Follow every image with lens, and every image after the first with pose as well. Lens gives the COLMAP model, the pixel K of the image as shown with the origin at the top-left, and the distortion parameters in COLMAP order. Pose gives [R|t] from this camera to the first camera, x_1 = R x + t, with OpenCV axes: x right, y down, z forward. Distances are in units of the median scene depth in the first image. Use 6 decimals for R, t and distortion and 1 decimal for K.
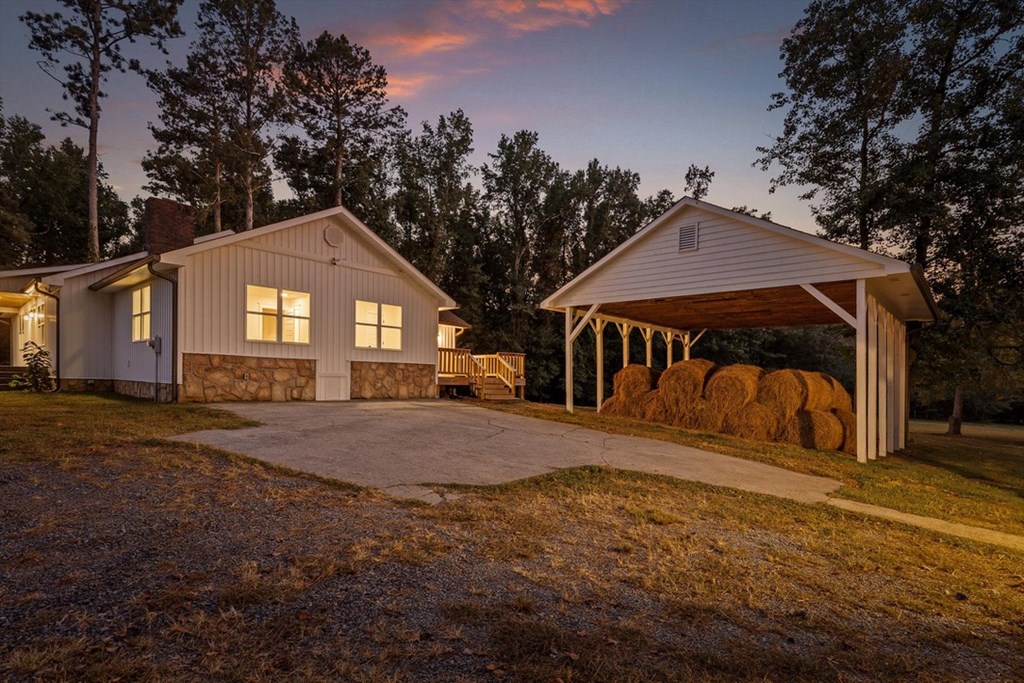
lens RADIAL K [[537.3, 0, 515.3], [0, 537.3, 390.7], [0, 0, 1]] dist [-0.002837, 0.000464]
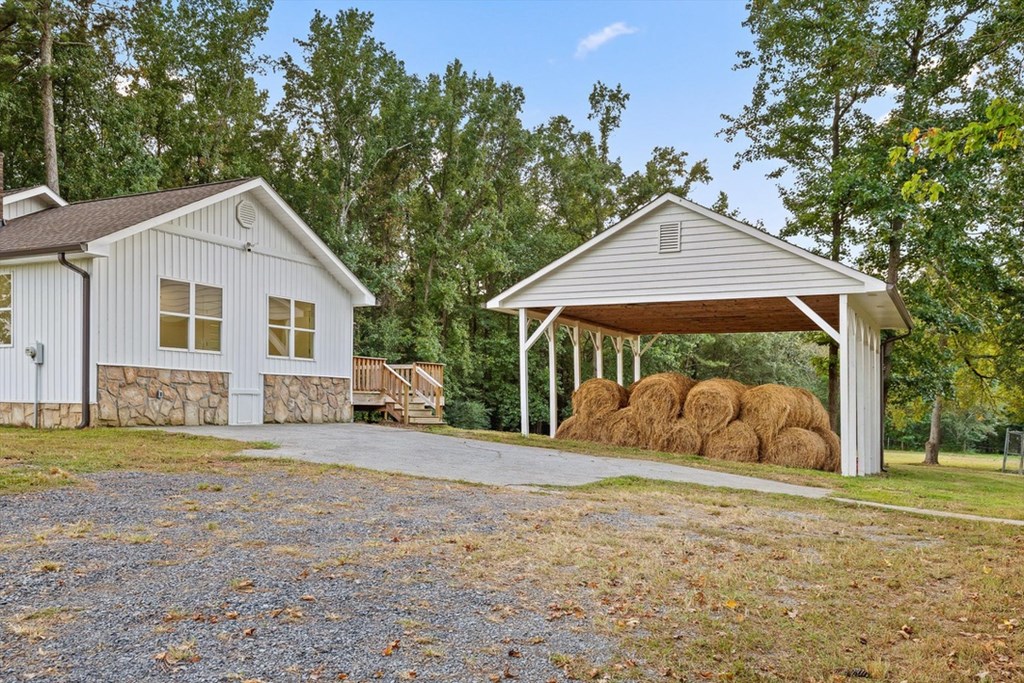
lens RADIAL K [[900.2, 0, 524.5], [0, 900.2, 425.3], [0, 0, 1]] dist [0.010889, -0.001324]
pose [[0.966770, -0.013409, 0.255297, -0.196693], [0.011914, 0.999902, 0.007404, 0.009736], [-0.255371, -0.004117, 0.966834, -0.257452]]
